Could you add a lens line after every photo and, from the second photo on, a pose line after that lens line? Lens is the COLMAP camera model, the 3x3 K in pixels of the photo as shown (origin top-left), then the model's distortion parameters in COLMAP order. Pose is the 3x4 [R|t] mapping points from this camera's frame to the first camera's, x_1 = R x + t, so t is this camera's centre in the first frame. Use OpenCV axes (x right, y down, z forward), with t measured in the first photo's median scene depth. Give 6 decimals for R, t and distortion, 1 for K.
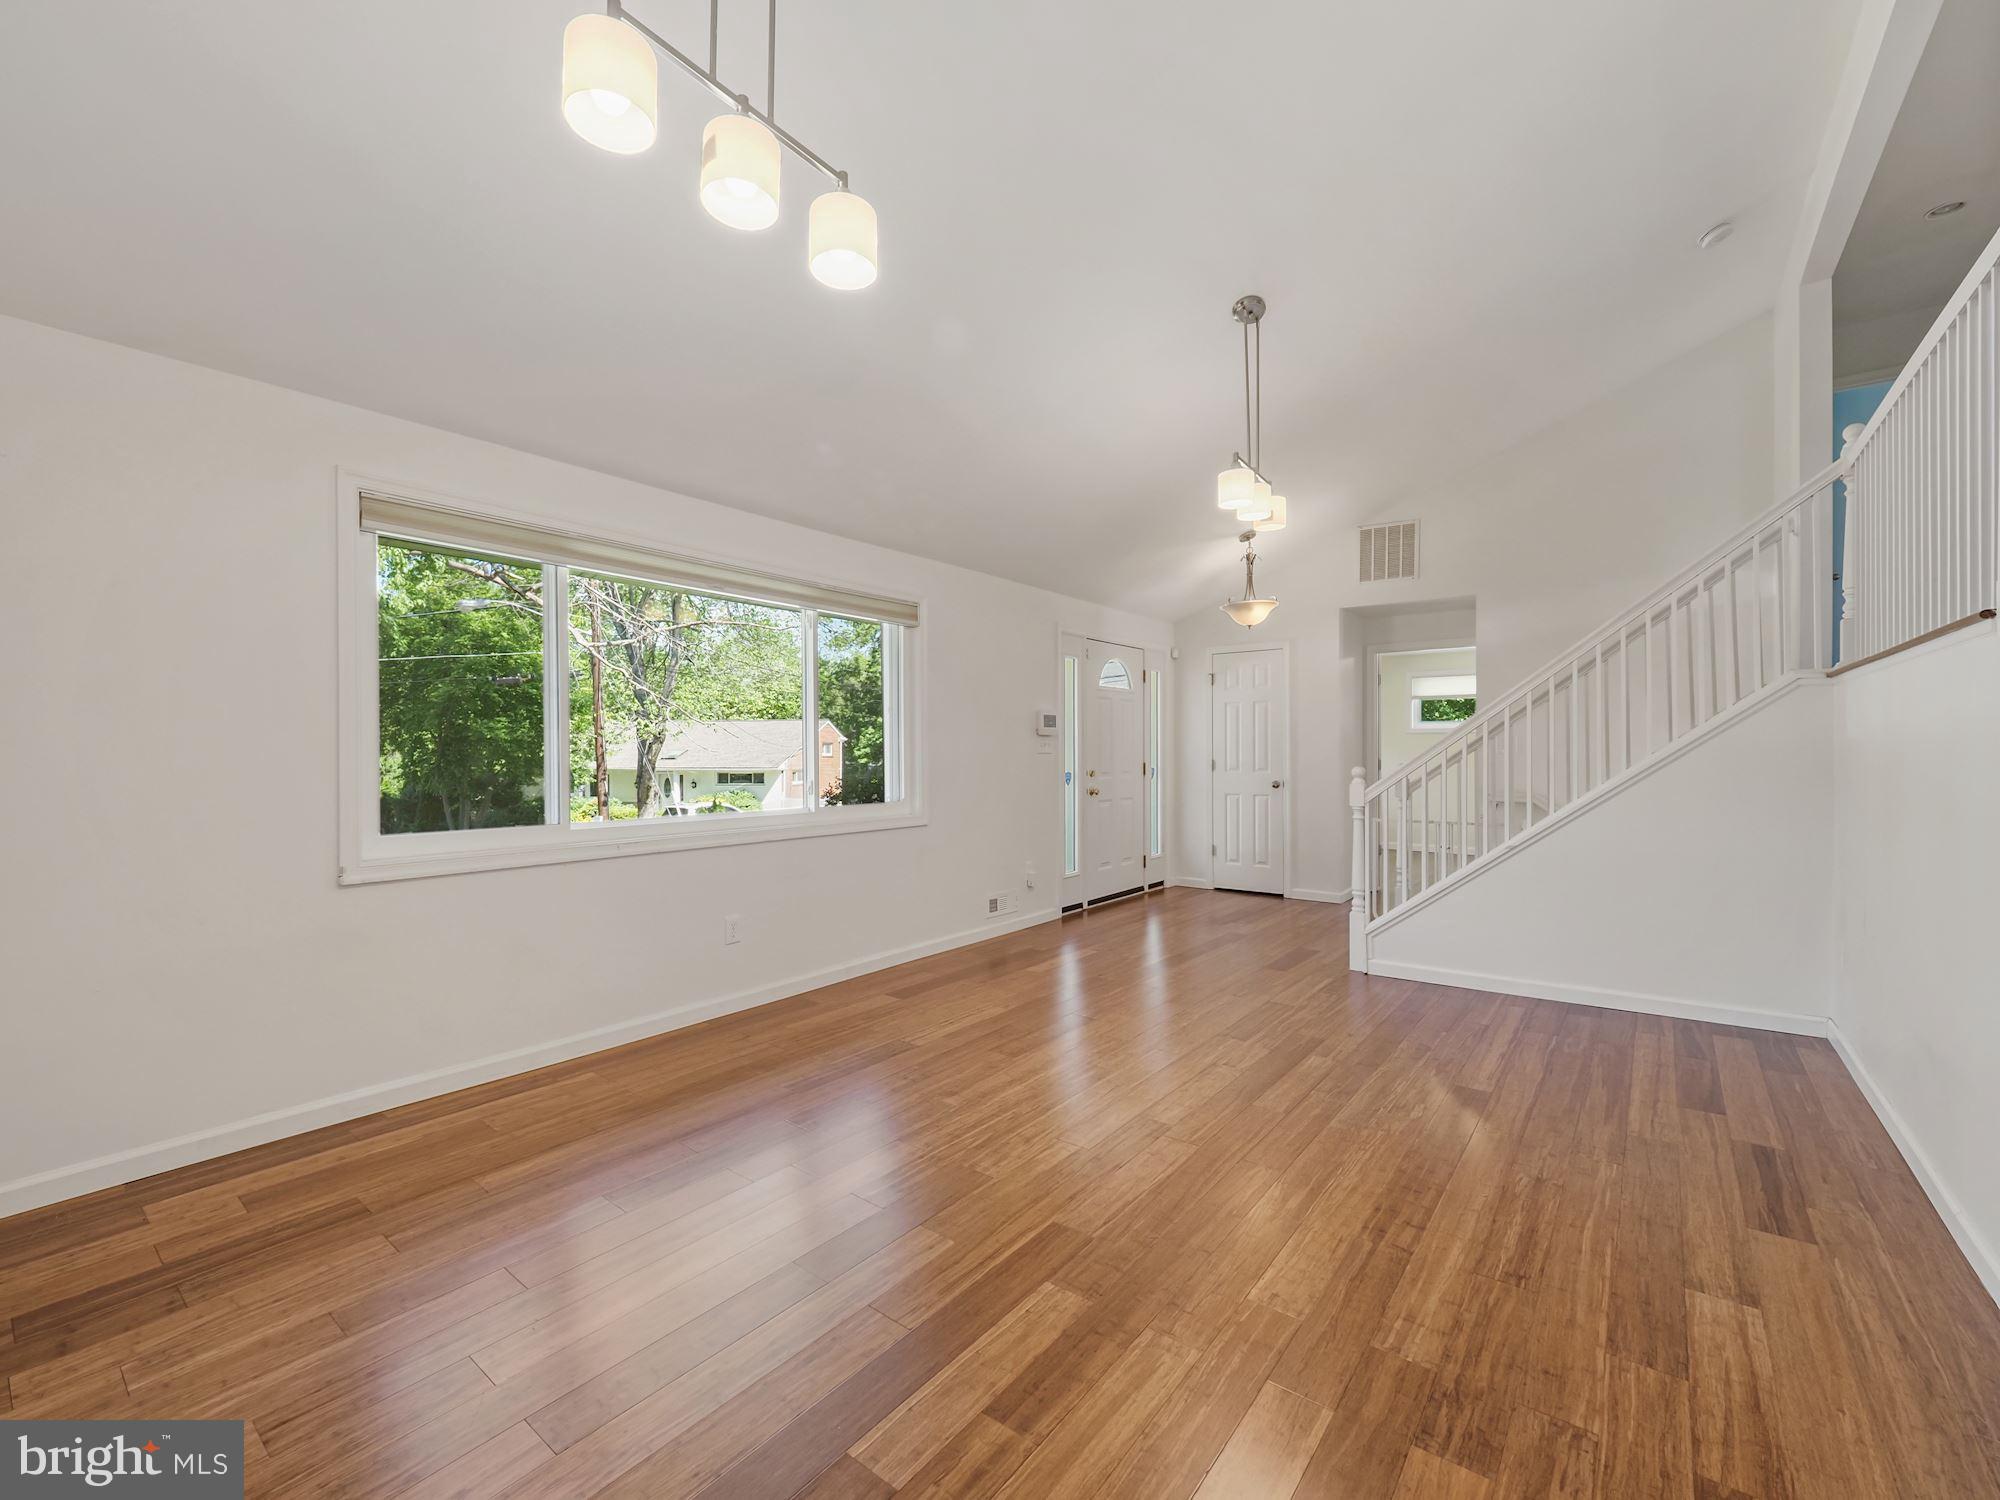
lens RADIAL K [[850.2, 0, 1000.2], [0, 850.2, 759.5], [0, 0, 1]] dist [-0.008403, -0.000838]
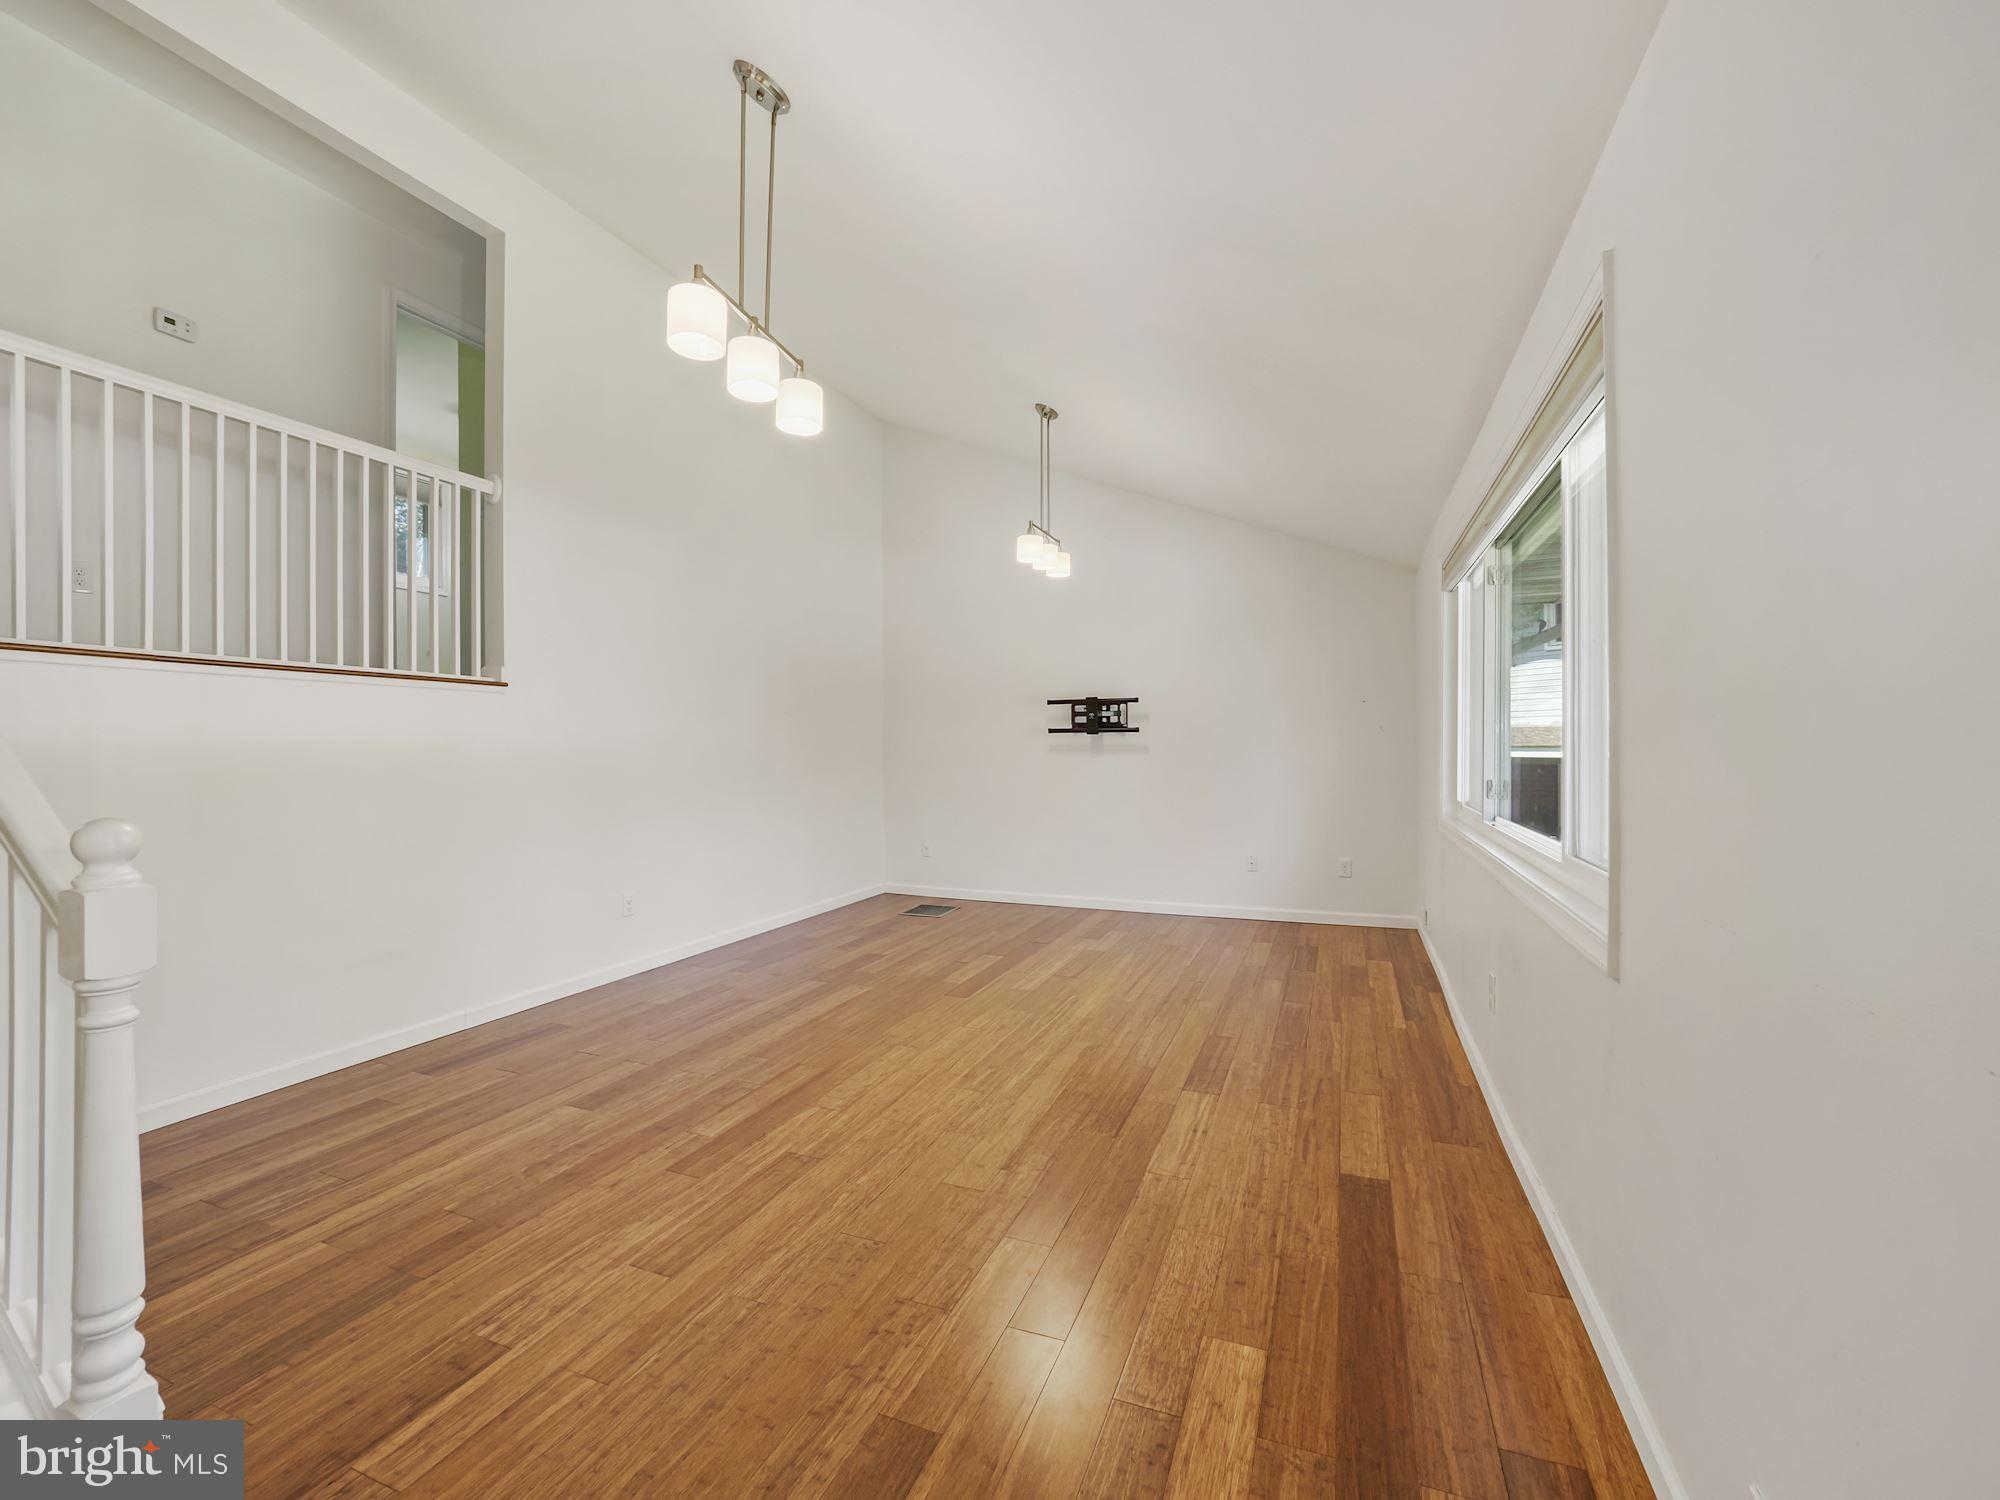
lens RADIAL K [[850.2, 0, 1005.4], [0, 850.2, 728.5], [0, 0, 1]] dist [-0.008403, -0.000838]
pose [[-0.960613, 0.002599, -0.277879, 0.380048], [0.005459, 0.999940, -0.009519, -0.025022], [0.277837, -0.010661, -0.960569, 2.149671]]
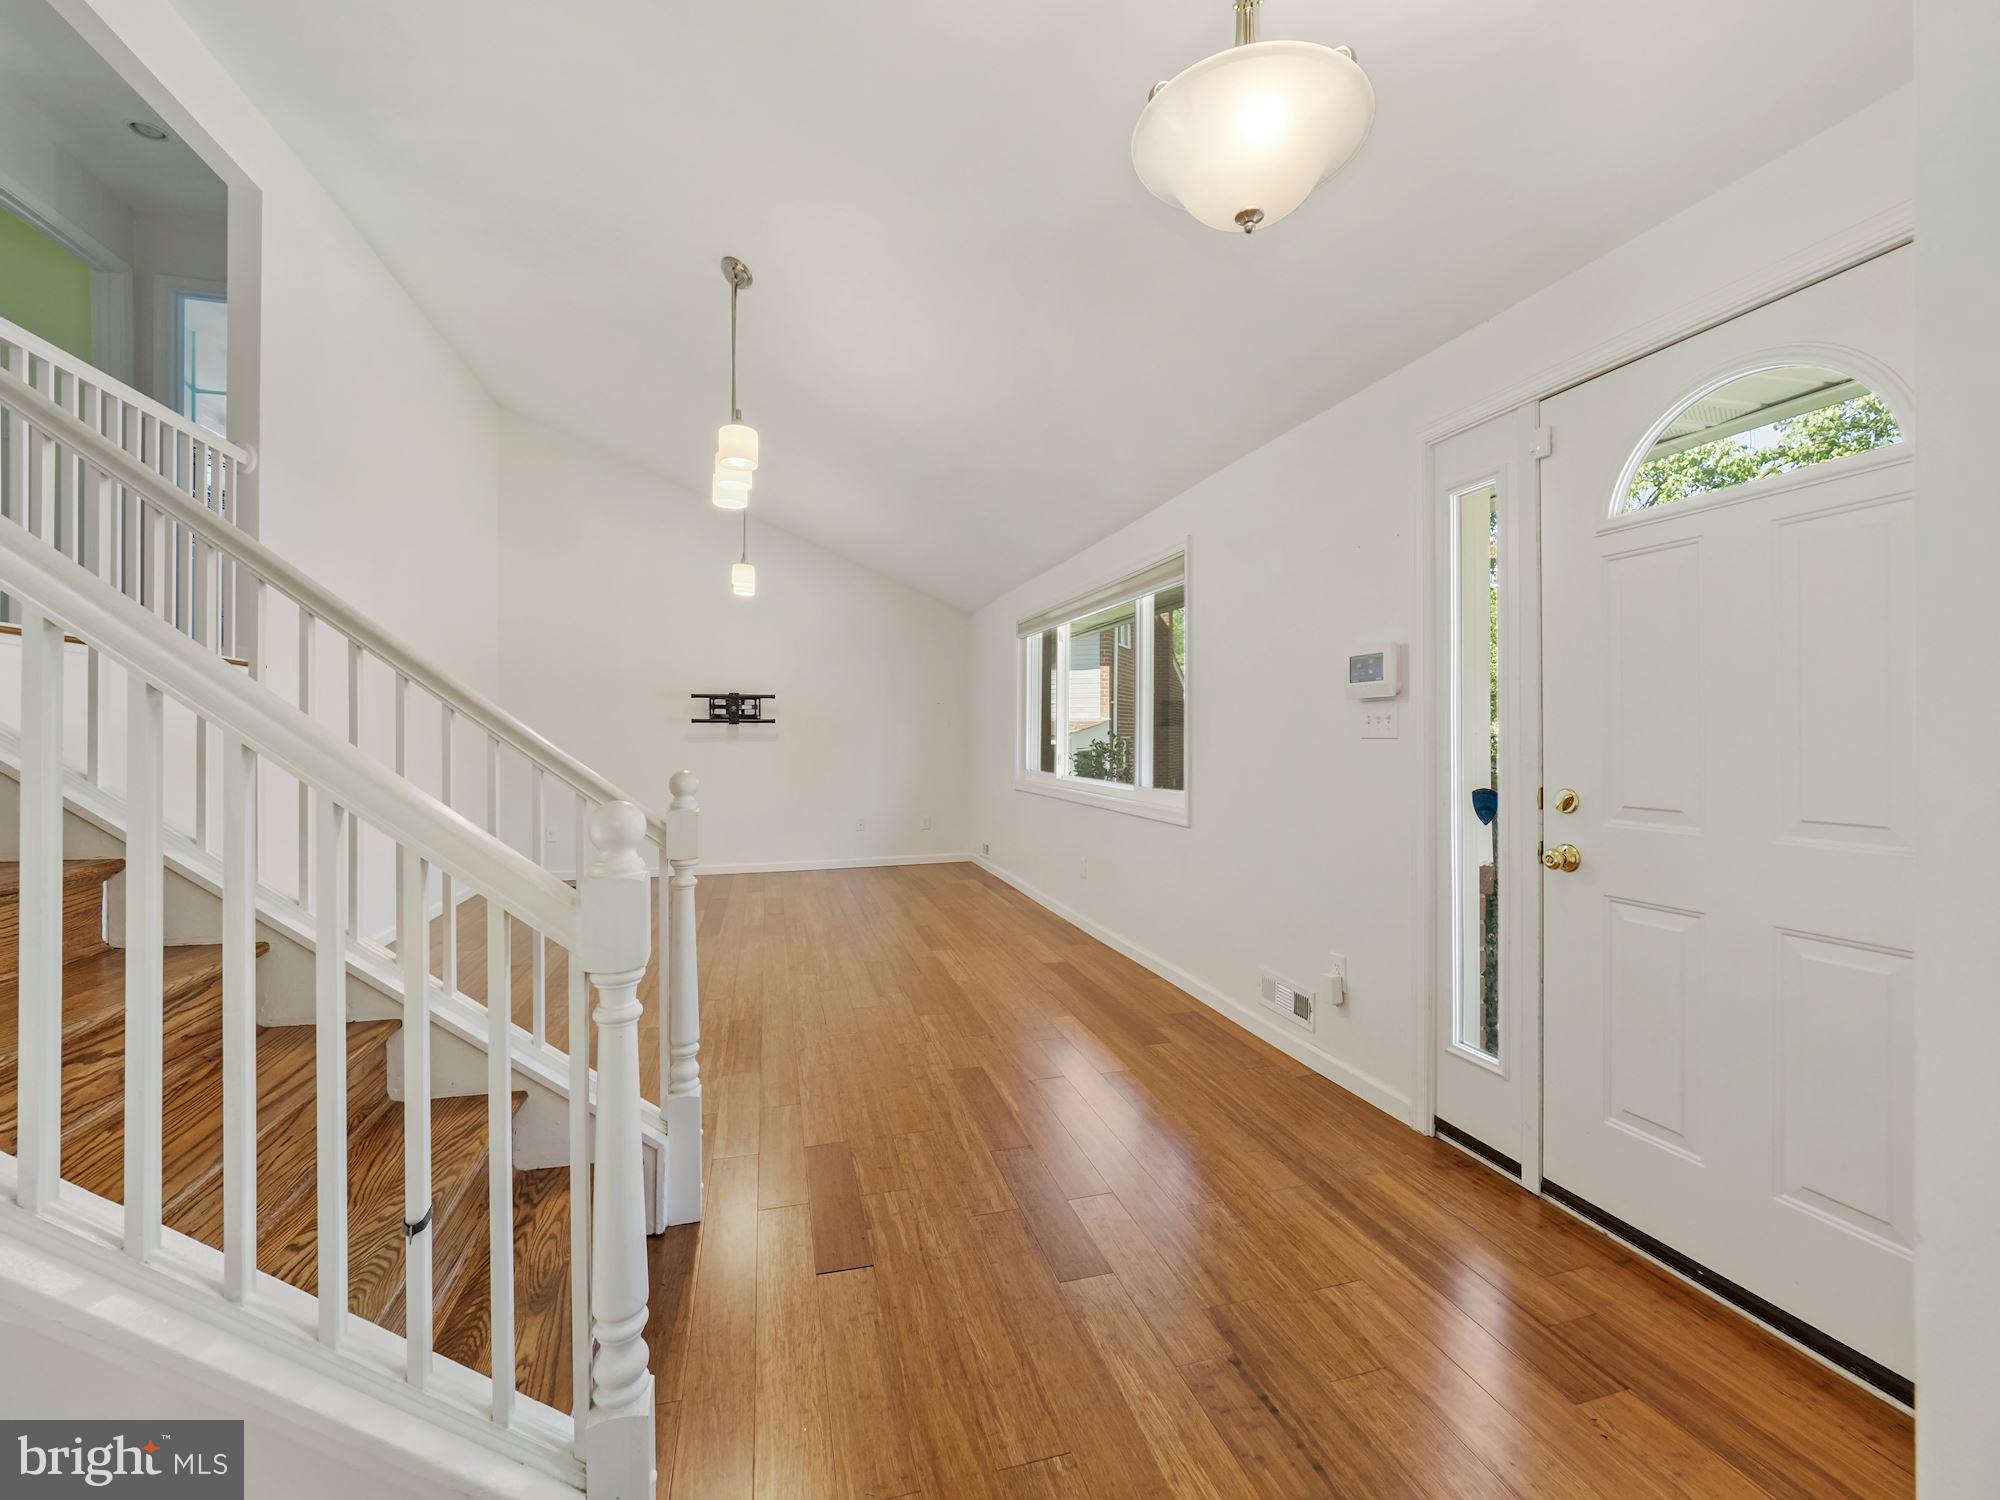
lens RADIAL K [[850.2, 0, 1008.2], [0, 850.2, 731.9], [0, 0, 1]] dist [-0.008403, -0.000838]
pose [[-0.591833, 0.003382, -0.806054, 1.122232], [-0.003988, 0.999967, 0.007124, -0.028743], [0.806051, 0.007431, -0.591800, 2.299634]]
